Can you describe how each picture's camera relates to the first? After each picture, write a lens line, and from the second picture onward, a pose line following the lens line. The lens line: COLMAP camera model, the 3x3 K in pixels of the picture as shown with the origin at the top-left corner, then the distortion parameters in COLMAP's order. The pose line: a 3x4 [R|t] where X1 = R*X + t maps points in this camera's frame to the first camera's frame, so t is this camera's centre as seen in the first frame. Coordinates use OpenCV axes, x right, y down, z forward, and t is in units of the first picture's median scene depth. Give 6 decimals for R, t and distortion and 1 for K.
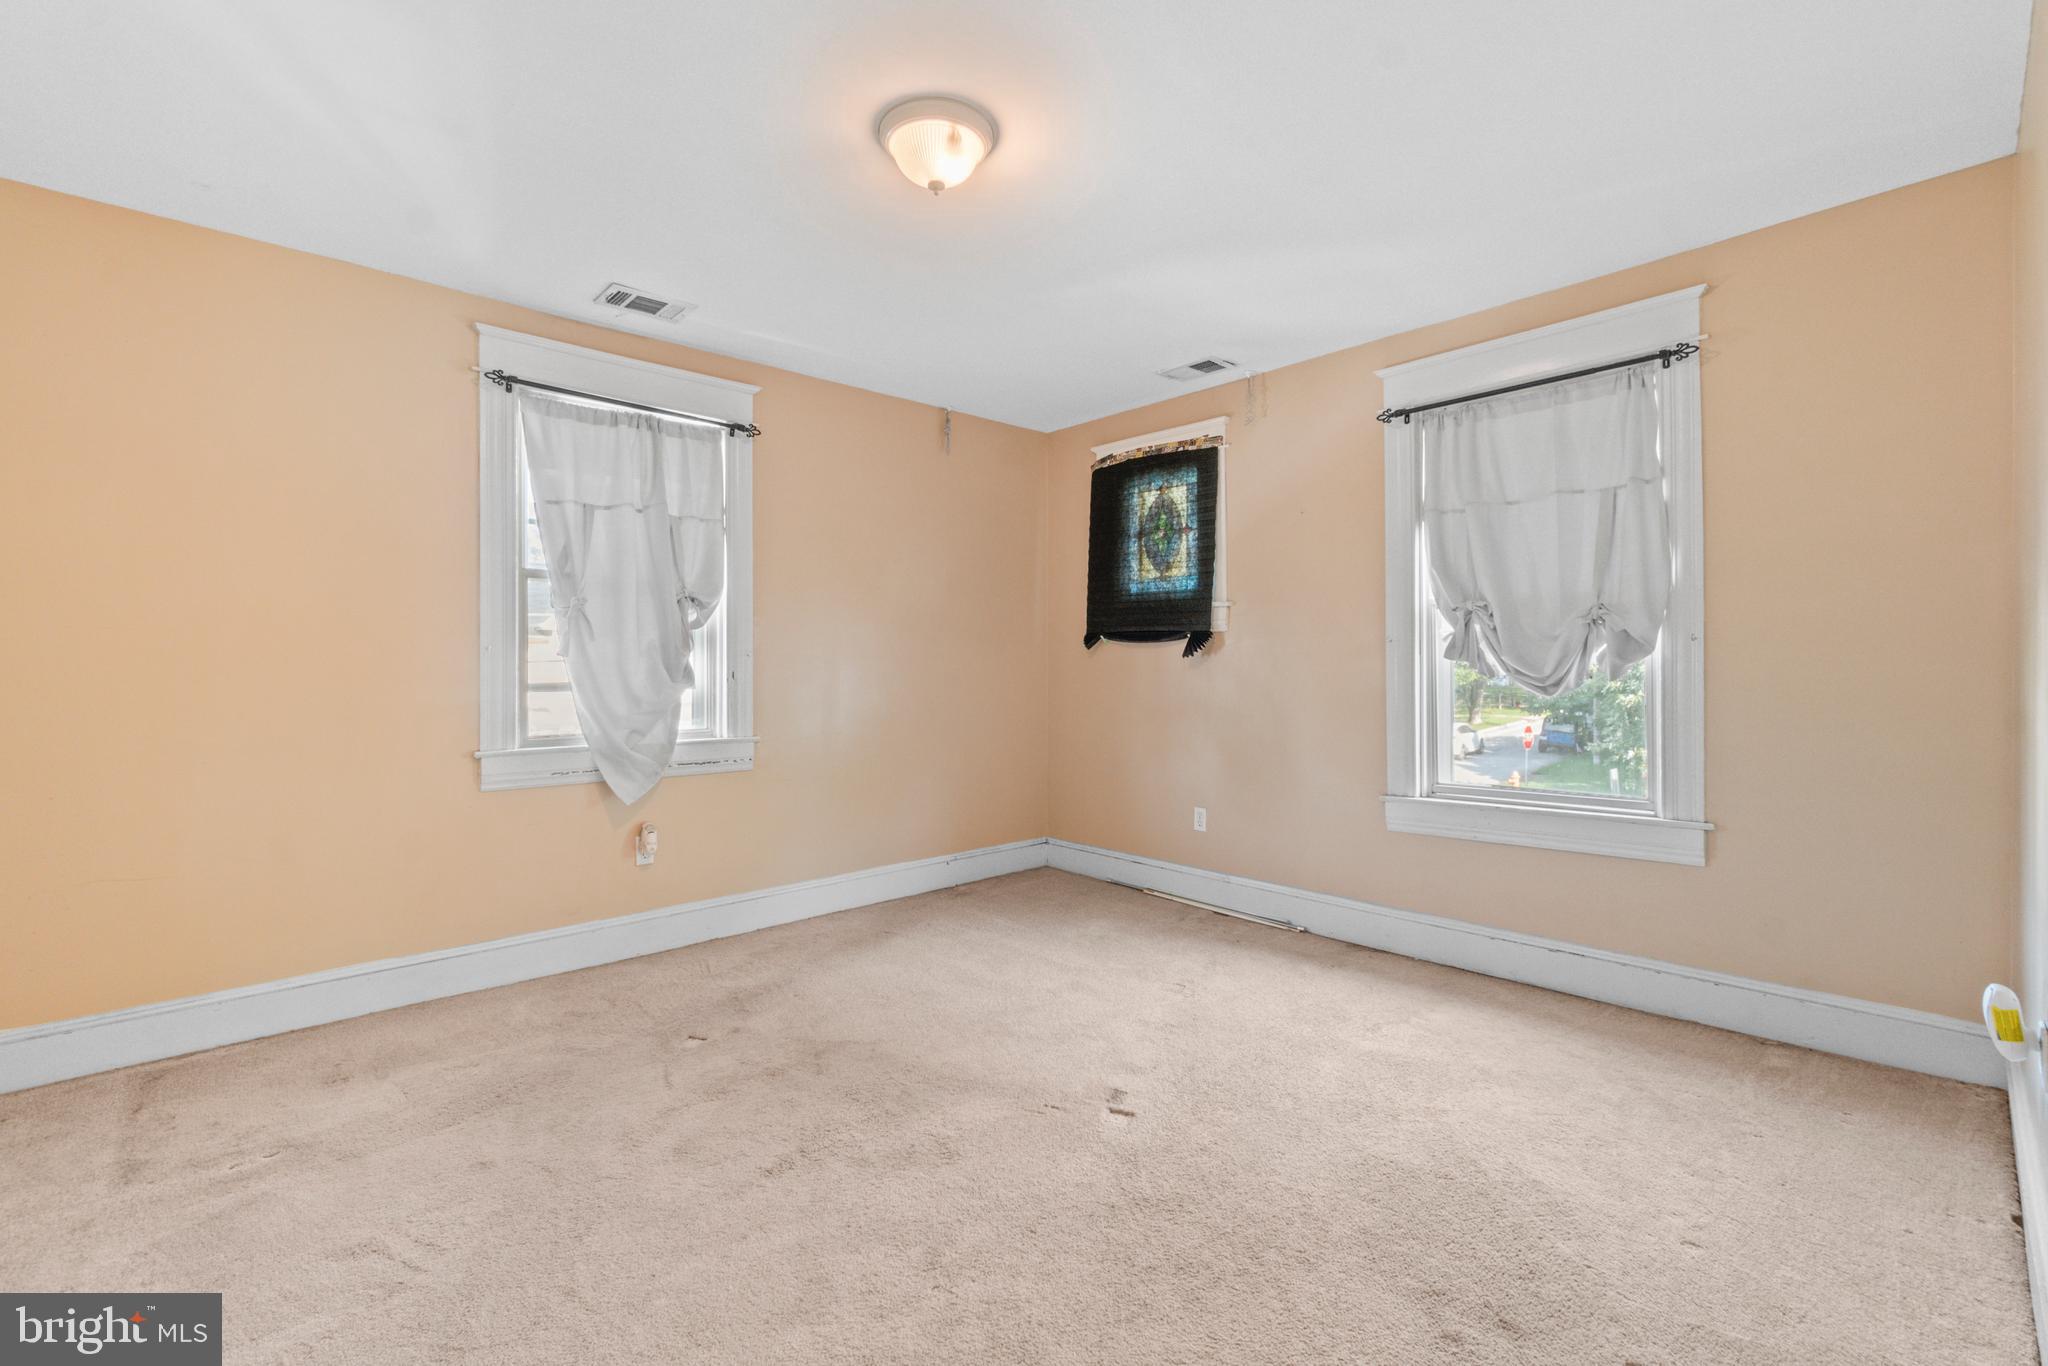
lens RADIAL K [[887.4, 0, 1009.4], [0, 887.4, 673.6], [0, 0, 1]] dist [-0.001782, 0.000044]
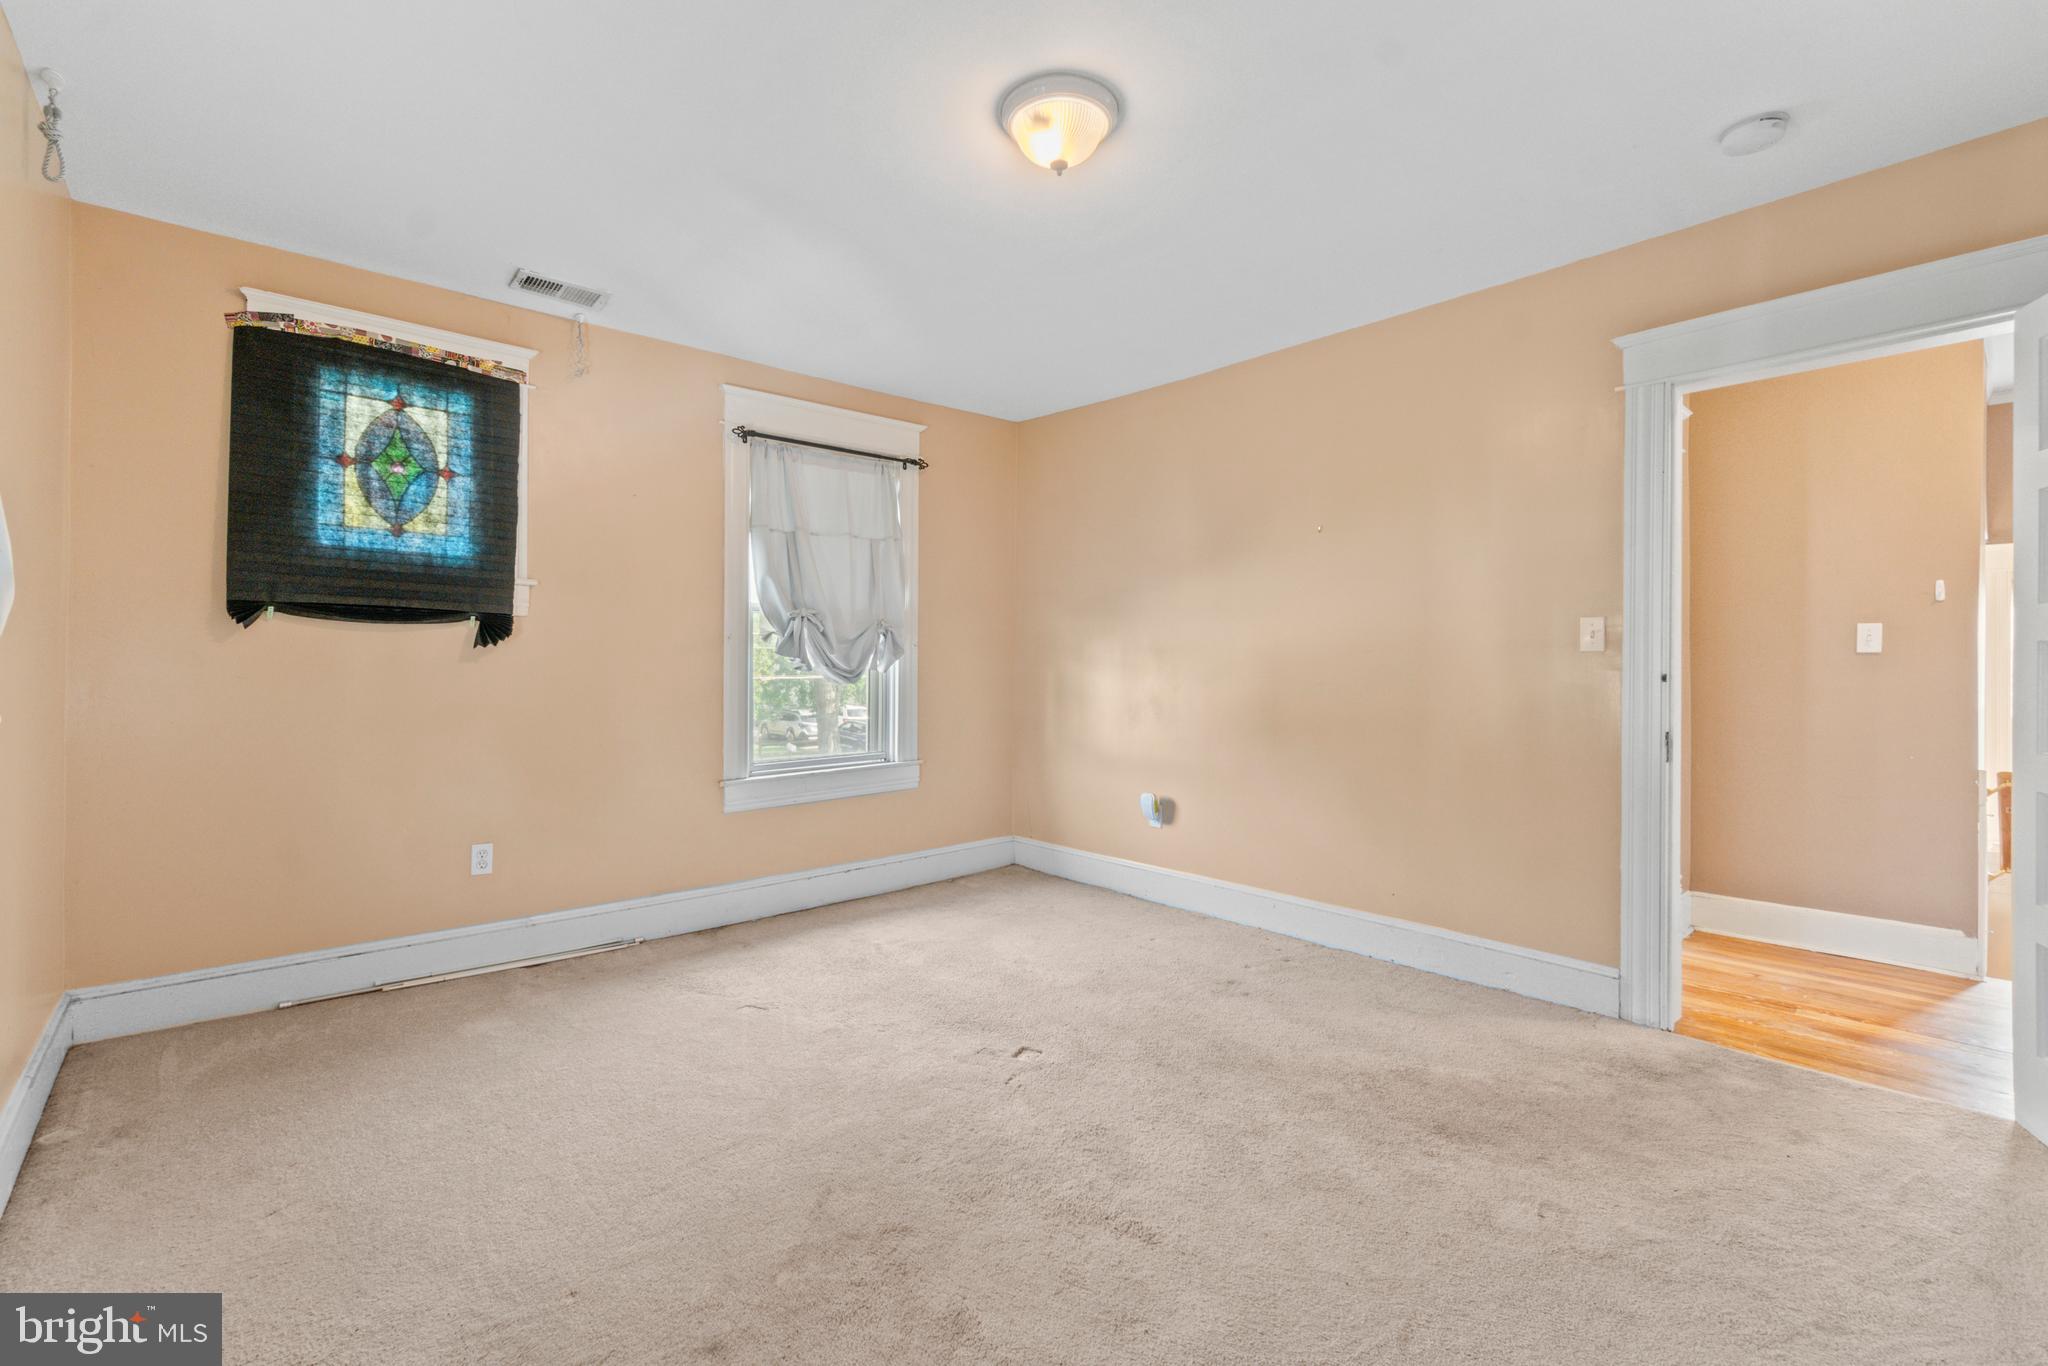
lens RADIAL K [[887.4, 0, 1009.4], [0, 887.4, 673.6], [0, 0, 1]] dist [-0.001782, 0.000044]
pose [[0.017238, -0.004275, 0.999842, -0.594133], [0.006226, 0.999972, 0.004168, 0.004579], [-0.999832, 0.006153, 0.017265, 0.586393]]
